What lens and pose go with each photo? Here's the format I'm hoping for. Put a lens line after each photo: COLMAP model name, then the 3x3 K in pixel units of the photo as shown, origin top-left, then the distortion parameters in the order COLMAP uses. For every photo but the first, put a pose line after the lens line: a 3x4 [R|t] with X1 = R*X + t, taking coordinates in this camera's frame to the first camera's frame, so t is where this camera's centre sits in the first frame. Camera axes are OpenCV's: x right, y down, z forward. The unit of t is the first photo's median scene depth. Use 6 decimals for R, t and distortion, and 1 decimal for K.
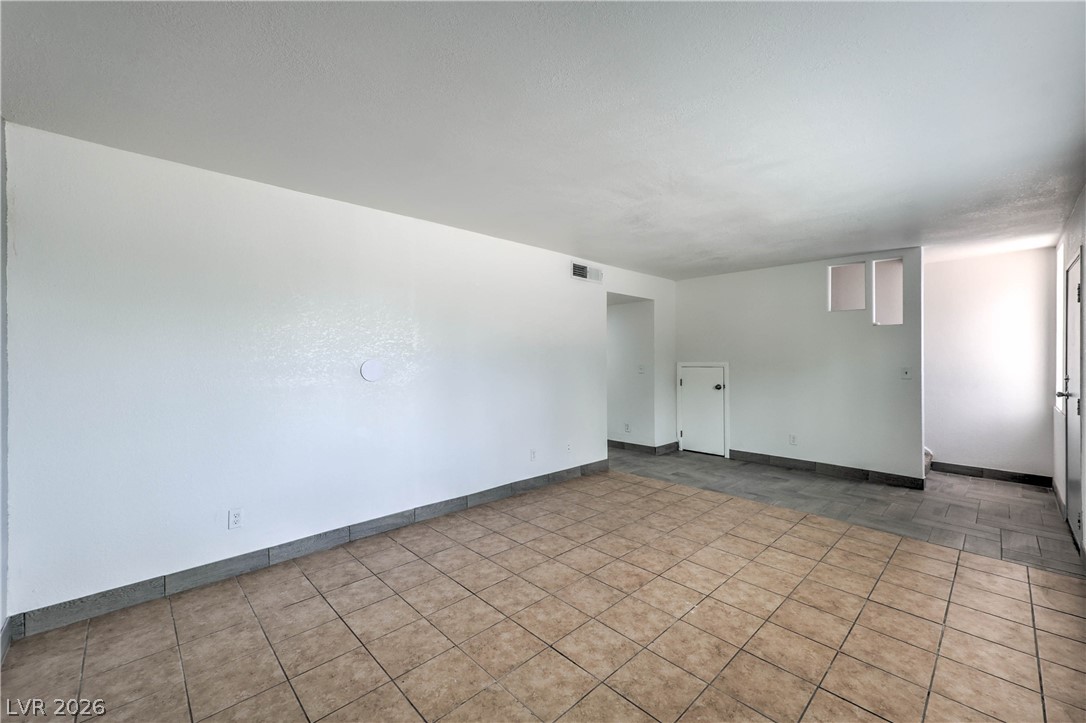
lens RADIAL K [[439.1, 0, 547.2], [0, 439.1, 356.2], [0, 0, 1]] dist [0.003132, 0.001833]
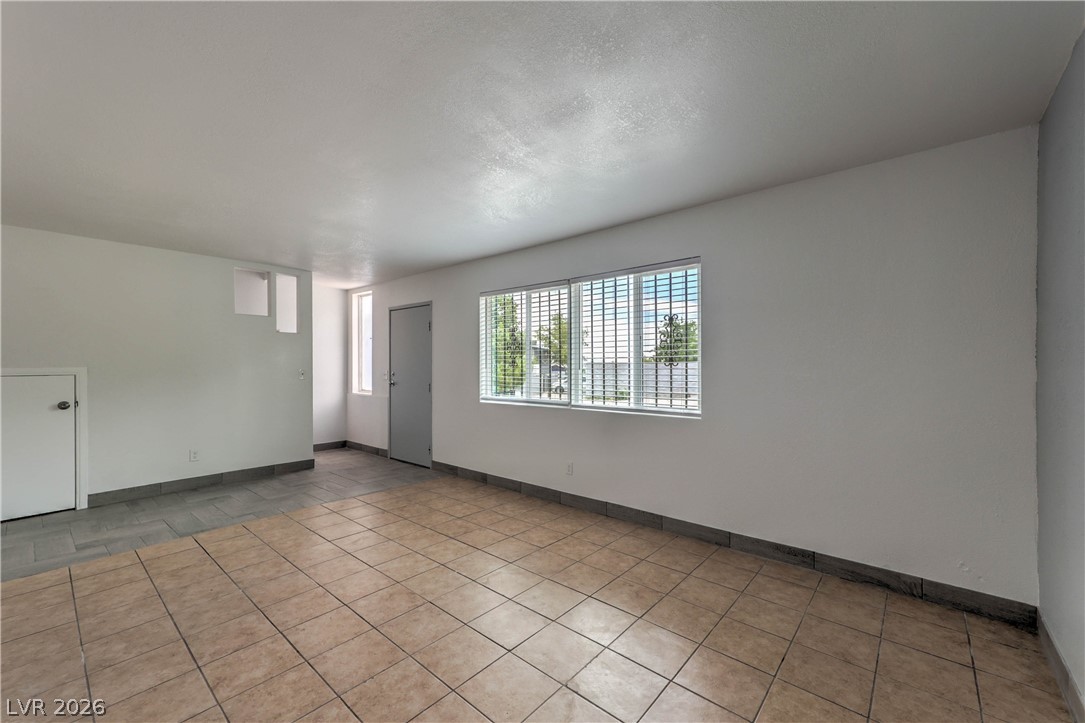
lens RADIAL K [[438.7, 0, 546.2], [0, 438.7, 364.4], [0, 0, 1]] dist [0.003132, 0.001833]
pose [[-0.096243, 0.001684, 0.995356, -0.573417], [0.000106, 0.999999, -0.001681, 0.017753], [-0.995358, -0.000057, -0.096243, 0.601695]]
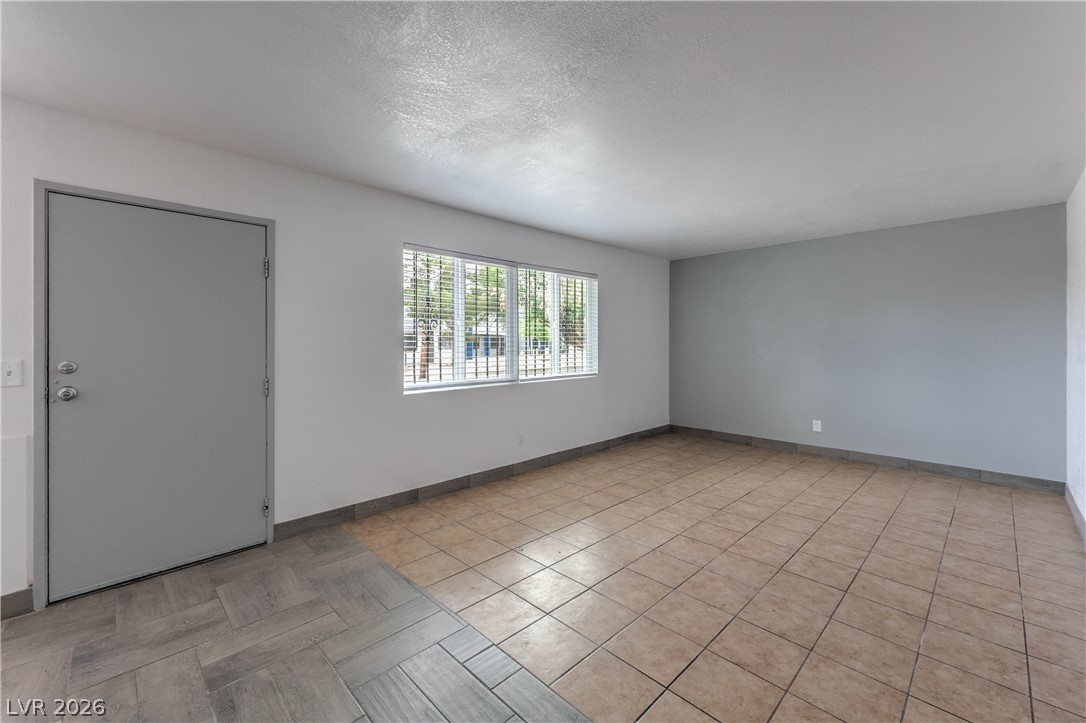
lens RADIAL K [[439.1, 0, 544.4], [0, 439.1, 345.1], [0, 0, 1]] dist [0.003132, 0.001833]
pose [[-0.999965, 0.003745, -0.007522, 0.529471], [0.003715, 0.999985, 0.004013, 0.018919], [0.007537, 0.003985, -0.999964, 1.690727]]
